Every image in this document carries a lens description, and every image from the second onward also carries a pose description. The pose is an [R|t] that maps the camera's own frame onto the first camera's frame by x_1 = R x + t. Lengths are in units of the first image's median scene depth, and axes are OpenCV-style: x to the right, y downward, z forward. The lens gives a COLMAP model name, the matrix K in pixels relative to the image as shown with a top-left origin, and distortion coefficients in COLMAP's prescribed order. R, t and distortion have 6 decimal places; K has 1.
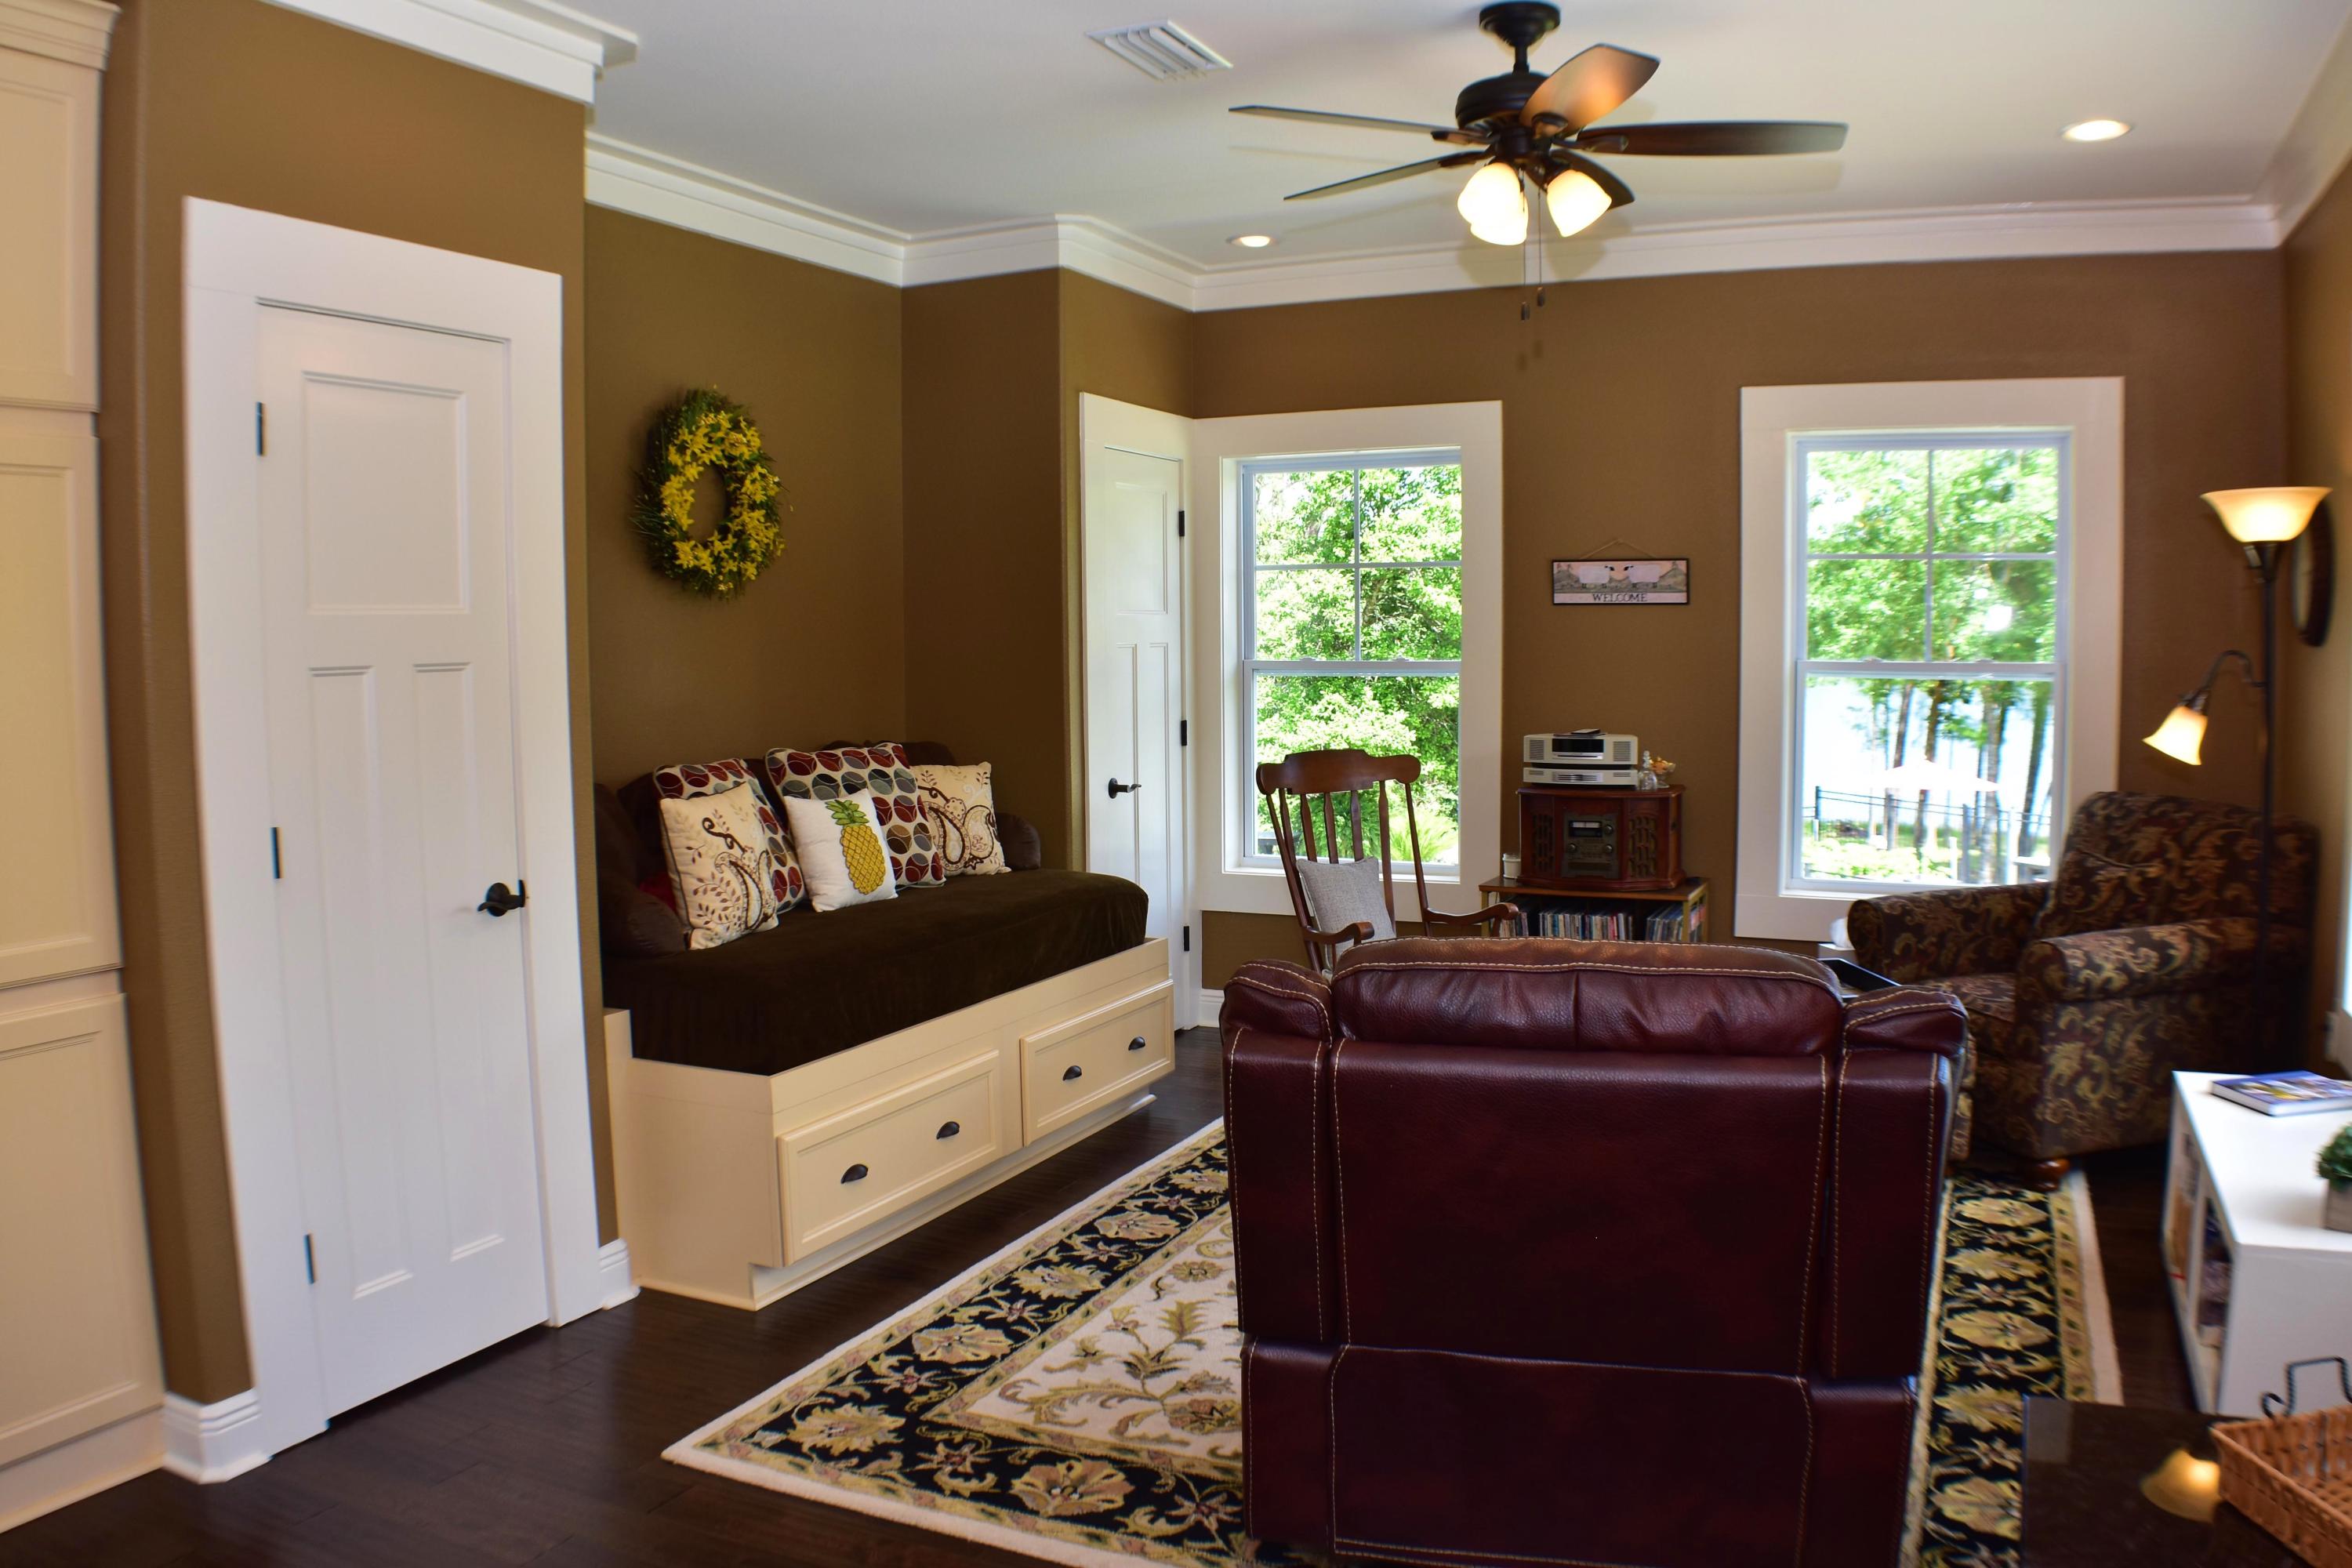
lens RADIAL K [[1816.7, 0, 1182.4], [0, 1816.7, 777.9], [0, 0, 1]] dist [-0.186717, 0.039651]
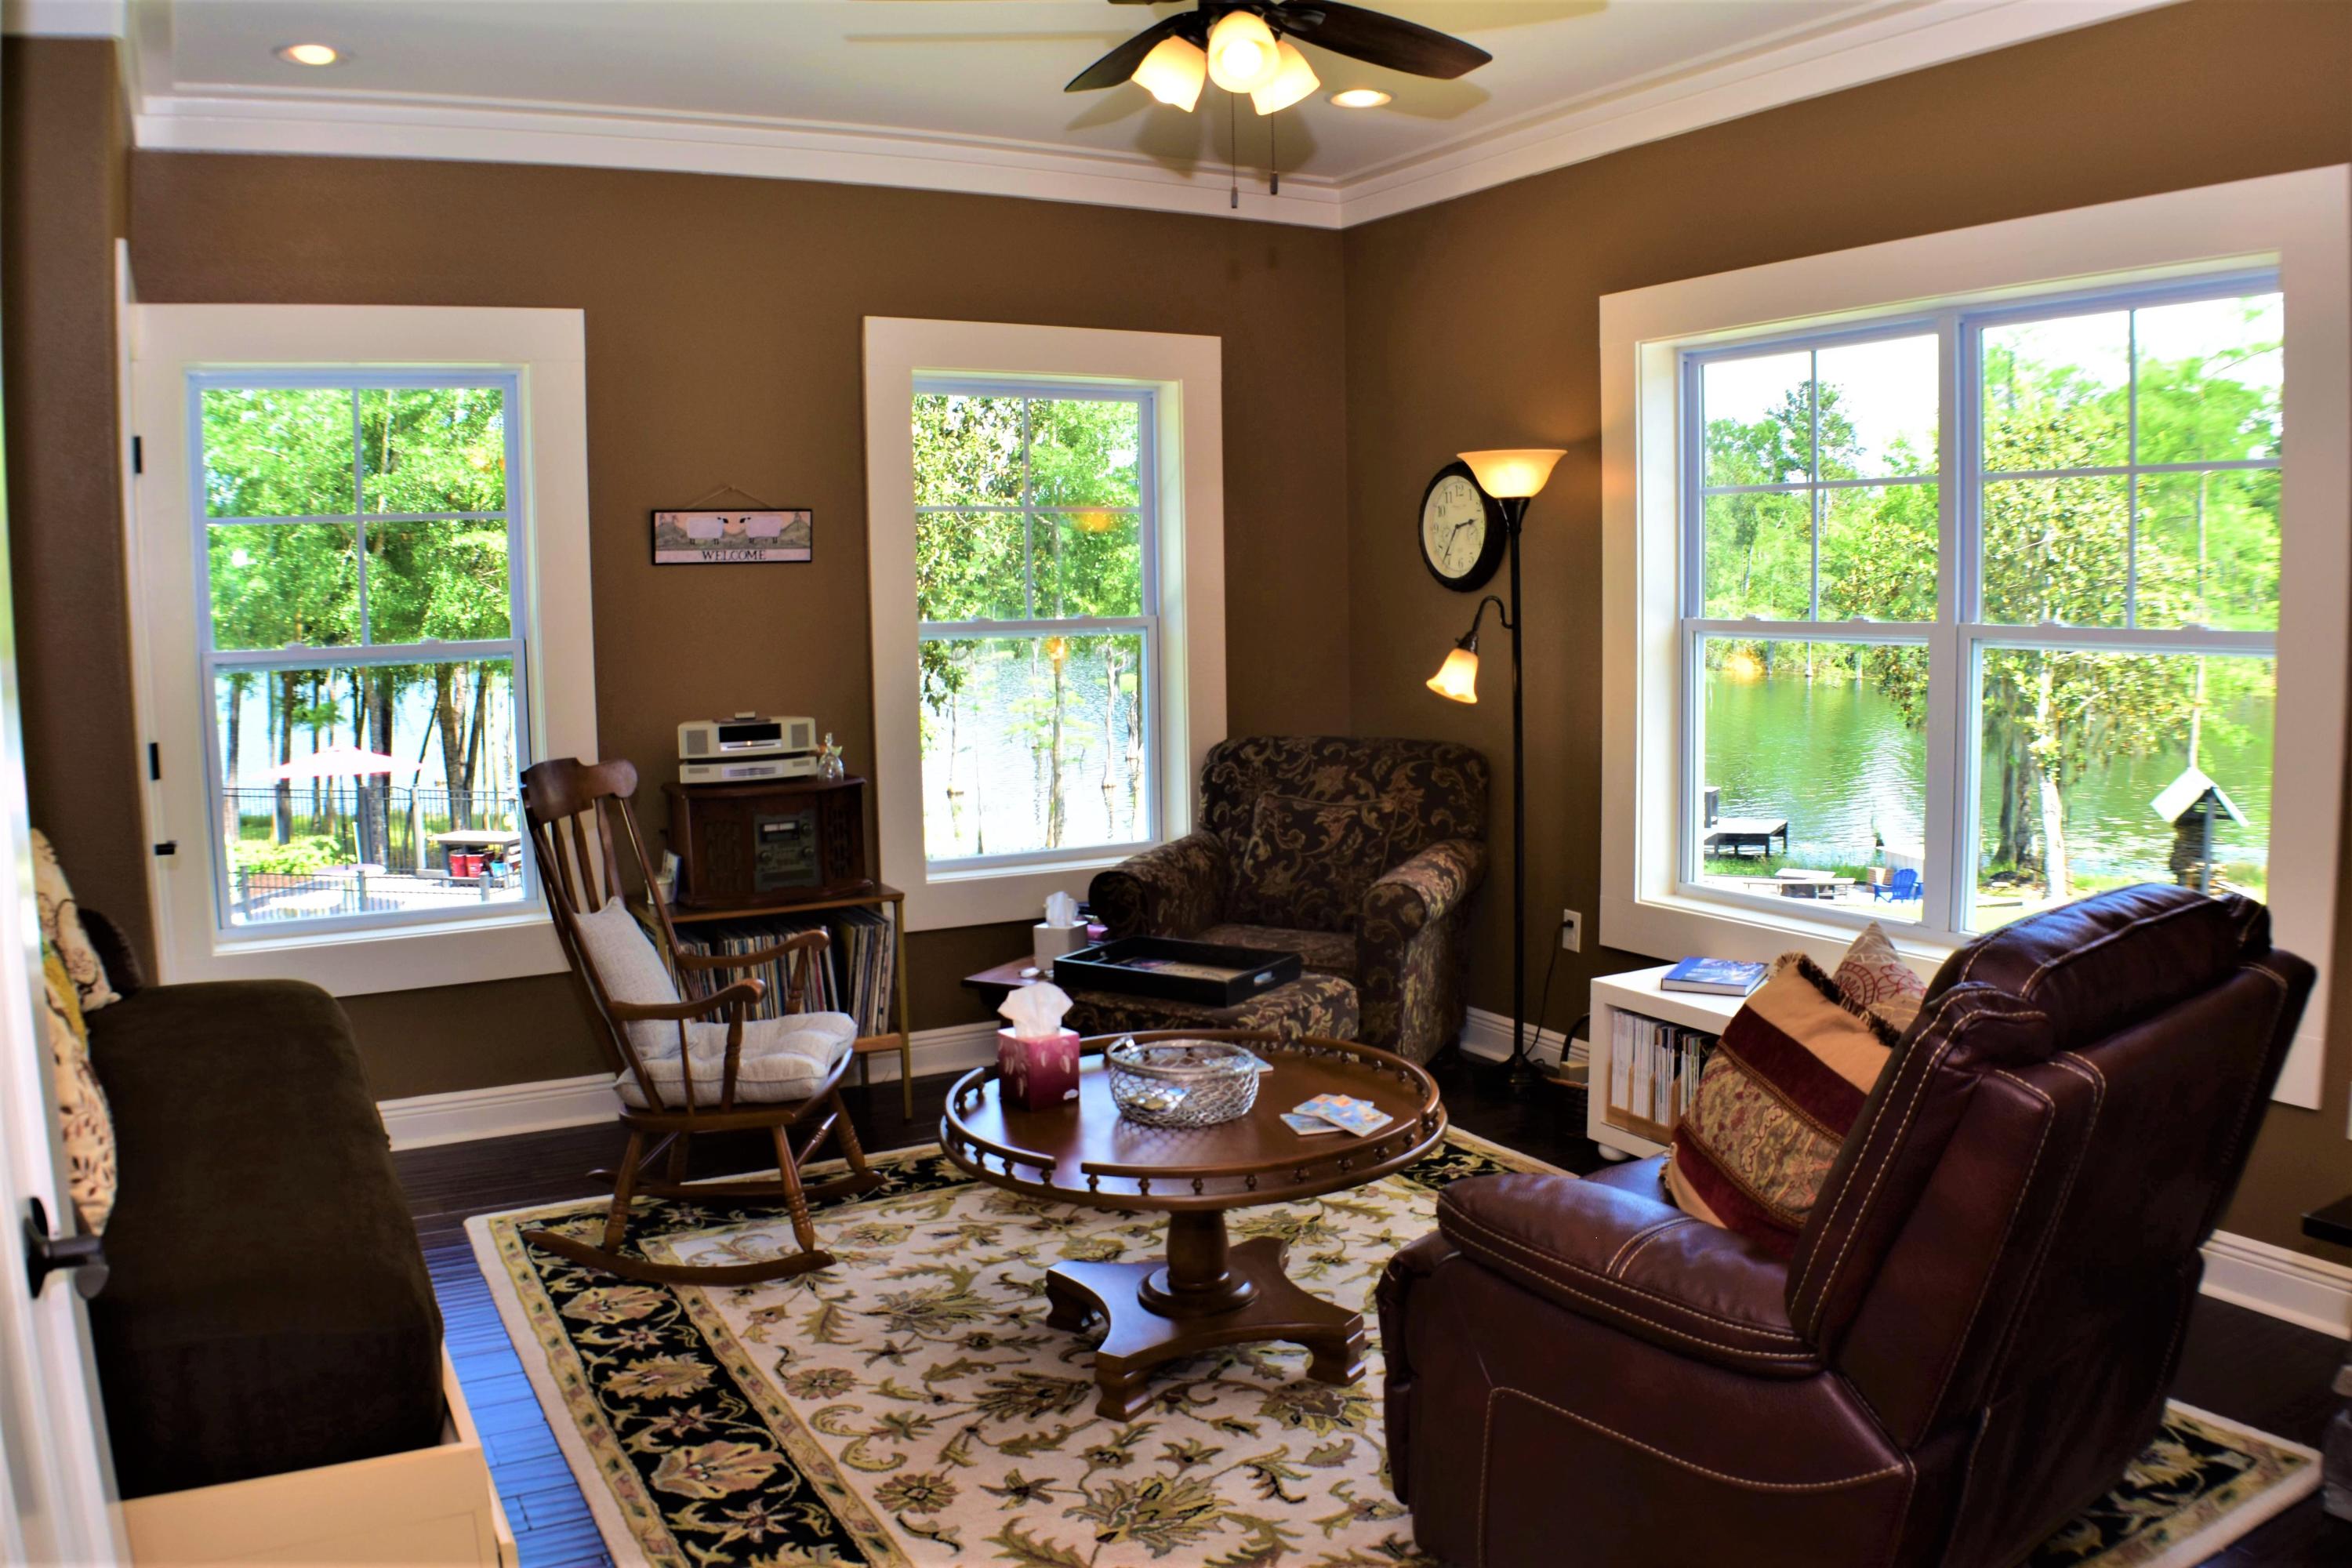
lens RADIAL K [[1816.7, 0, 1199.8], [0, 1816.7, 790.1], [0, 0, 1]] dist [-0.186717, 0.039651]
pose [[0.581589, -0.092316, 0.808228, -0.373150], [0.076382, 0.995348, 0.058725, -0.027749], [-0.809889, 0.027580, 0.585935, 0.396412]]
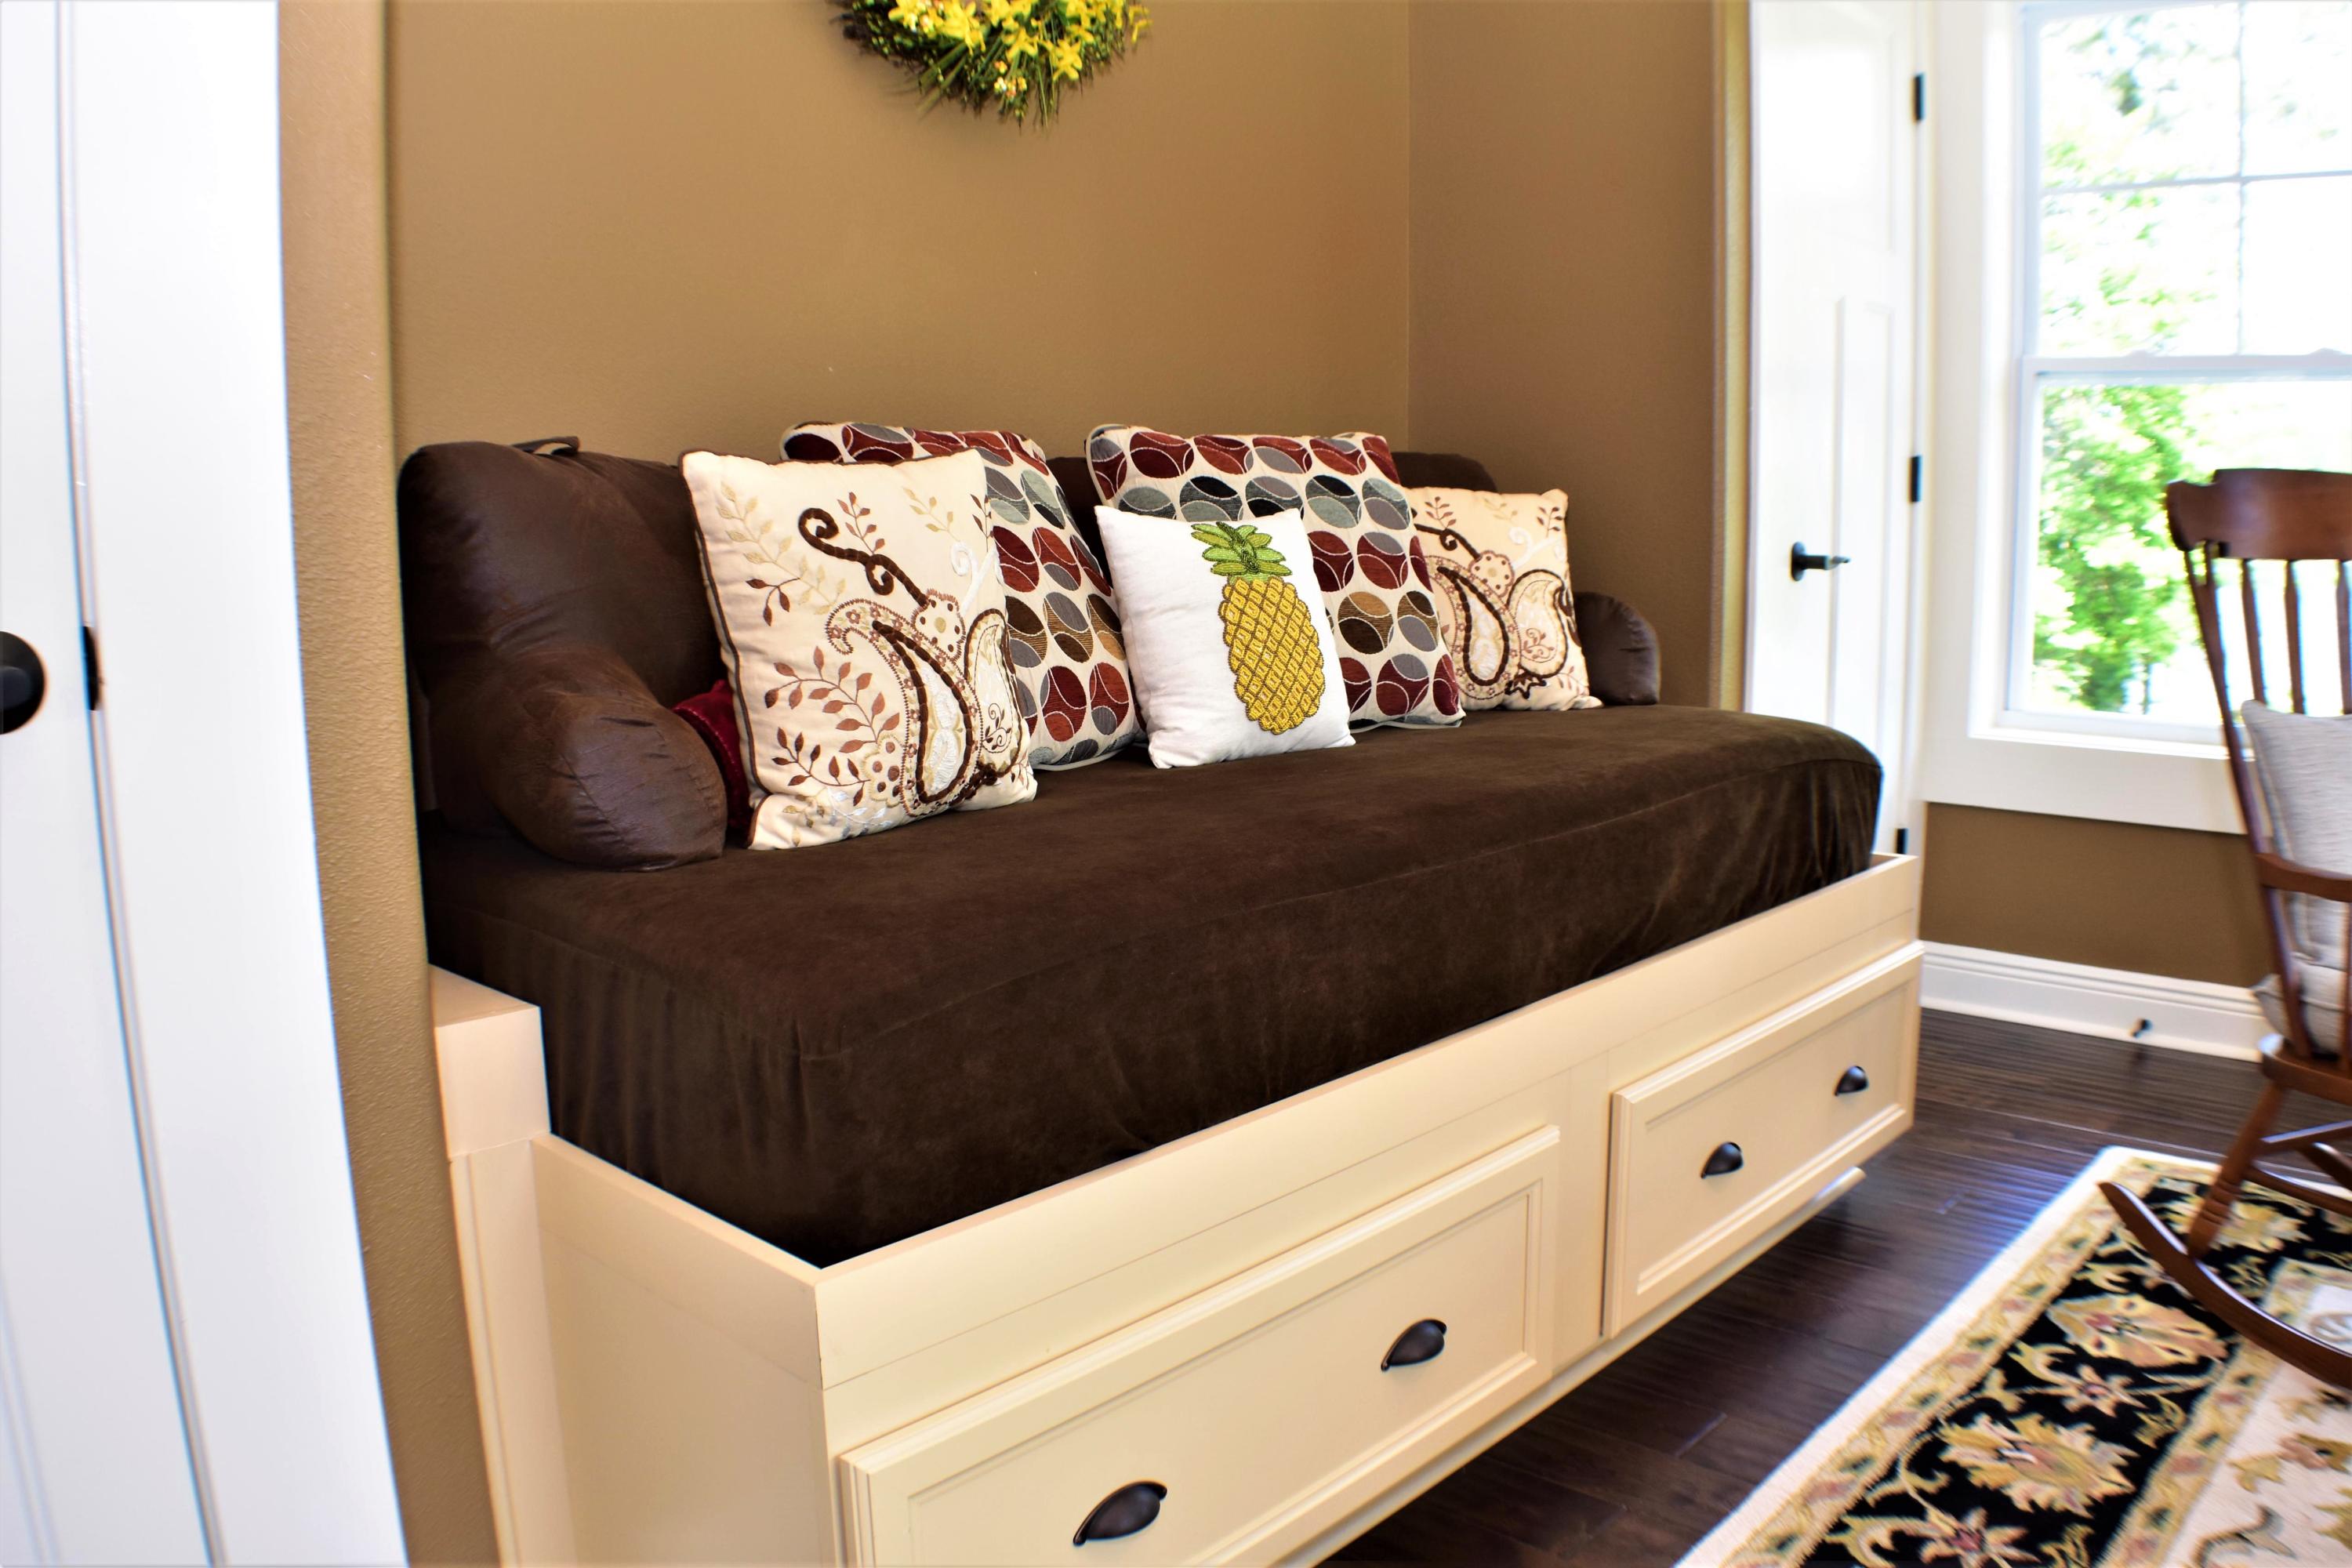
lens RADIAL K [[1816.7, 0, 1165.7], [0, 1816.7, 783.8], [0, 0, 1]] dist [-0.186717, 0.039651]
pose [[0.949374, 0.048461, -0.310388, -0.059499], [-0.025288, 0.996613, 0.078255, 0.040950], [0.313129, -0.066444, 0.947383, 0.546932]]
